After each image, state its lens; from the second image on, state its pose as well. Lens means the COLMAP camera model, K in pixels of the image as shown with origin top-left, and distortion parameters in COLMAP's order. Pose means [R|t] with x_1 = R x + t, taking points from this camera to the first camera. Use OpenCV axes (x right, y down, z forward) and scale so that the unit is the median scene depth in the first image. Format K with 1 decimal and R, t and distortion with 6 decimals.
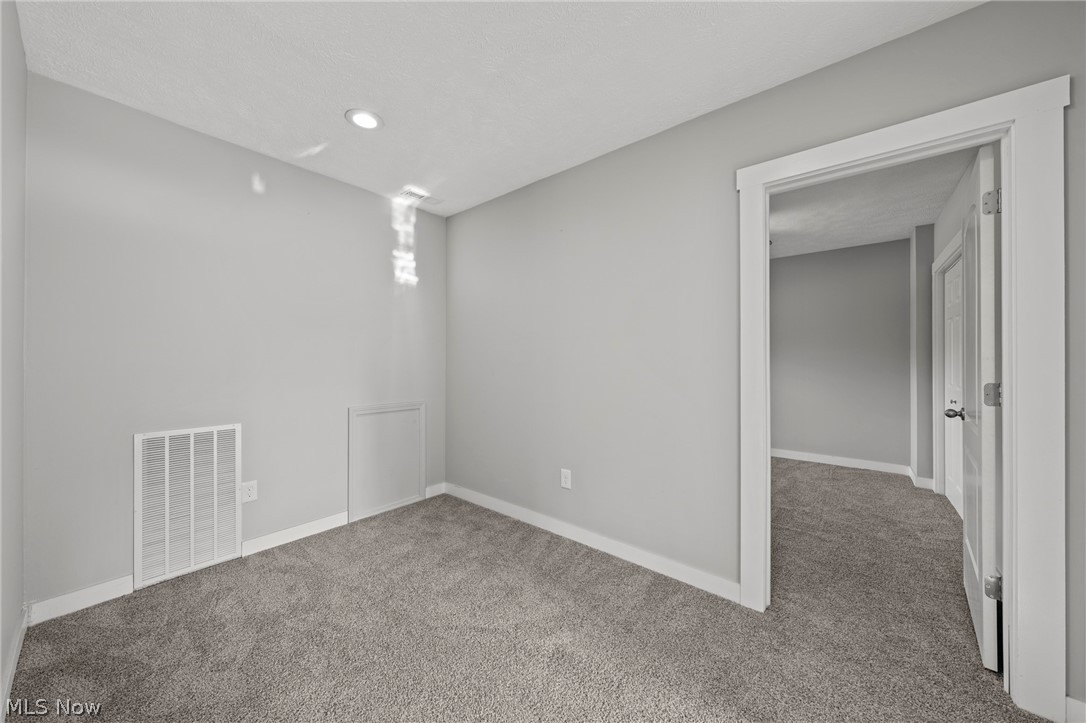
lens RADIAL K [[398.1, 0, 514.6], [0, 398.1, 359.3], [0, 0, 1]] dist [-0.000399, 0.000385]
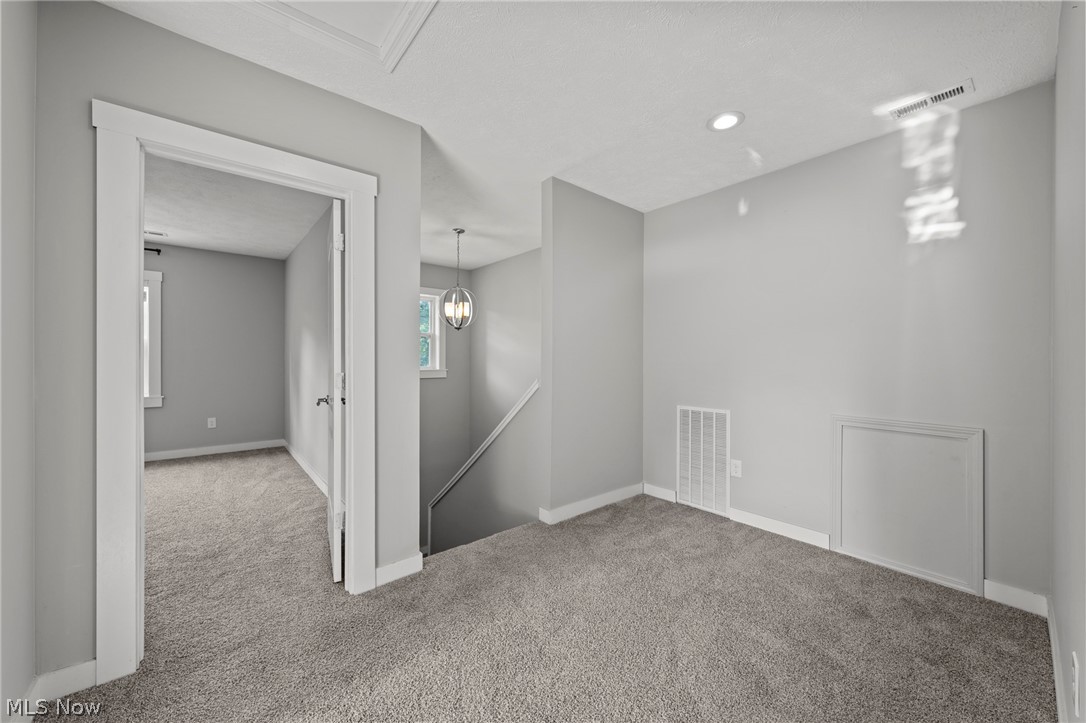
lens RADIAL K [[398.1, 0, 540.9], [0, 398.1, 358.8], [0, 0, 1]] dist [-0.000399, 0.000385]
pose [[-0.167731, -0.002942, -0.985828, 0.594864], [0.001902, 0.999993, -0.003308, 0.004962], [0.985831, -0.002430, -0.167724, 0.602457]]
